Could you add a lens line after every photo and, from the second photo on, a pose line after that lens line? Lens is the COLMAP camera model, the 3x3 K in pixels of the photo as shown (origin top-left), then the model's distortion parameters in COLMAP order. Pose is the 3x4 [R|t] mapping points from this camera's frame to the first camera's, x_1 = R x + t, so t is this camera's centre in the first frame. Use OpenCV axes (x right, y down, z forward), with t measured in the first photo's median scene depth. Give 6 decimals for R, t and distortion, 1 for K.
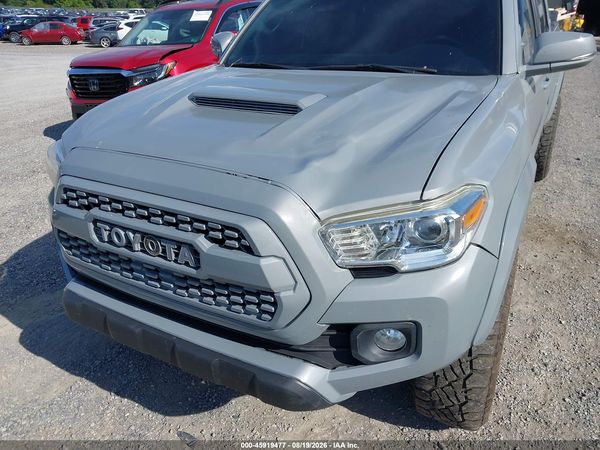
lens RADIAL K [[479.9, 0, 297.9], [0, 479.9, 225.8], [0, 0, 1]] dist [0.016215, -0.019134]
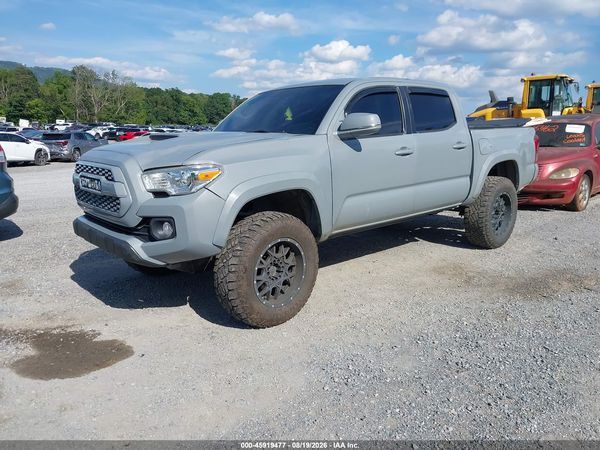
lens RADIAL K [[479.9, 0, 292.9], [0, 479.9, 232.4], [0, 0, 1]] dist [0.016215, -0.019134]
pose [[0.940531, 0.095690, -0.325952, 1.305745], [-0.163892, 0.968272, -0.188651, 0.513297], [0.297558, 0.230853, 0.926373, -0.770188]]
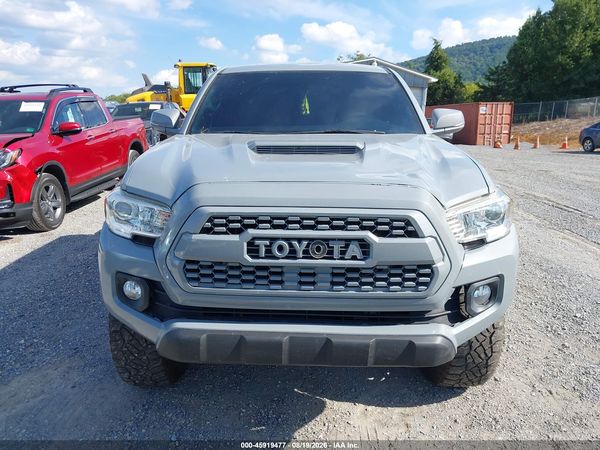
lens RADIAL K [[479.9, 0, 283.5], [0, 479.9, 206.1], [0, 0, 1]] dist [0.016215, -0.019134]
pose [[0.889066, -0.064526, 0.453209, -0.848885], [0.171161, 0.965067, -0.198367, 0.147720], [-0.424577, 0.253933, 0.869052, -0.029859]]
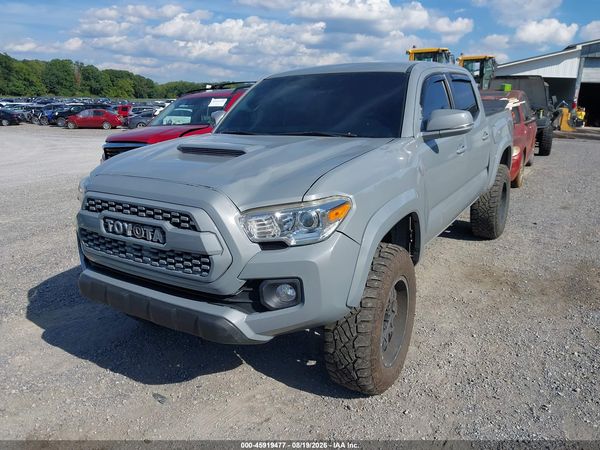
lens RADIAL K [[479.9, 0, 297.8], [0, 479.9, 223.9], [0, 0, 1]] dist [0.016215, -0.019134]
pose [[0.998553, 0.021982, -0.049083, 0.269120], [-0.030109, 0.984719, -0.171528, 0.250666], [0.044563, 0.172758, 0.983956, -0.480656]]
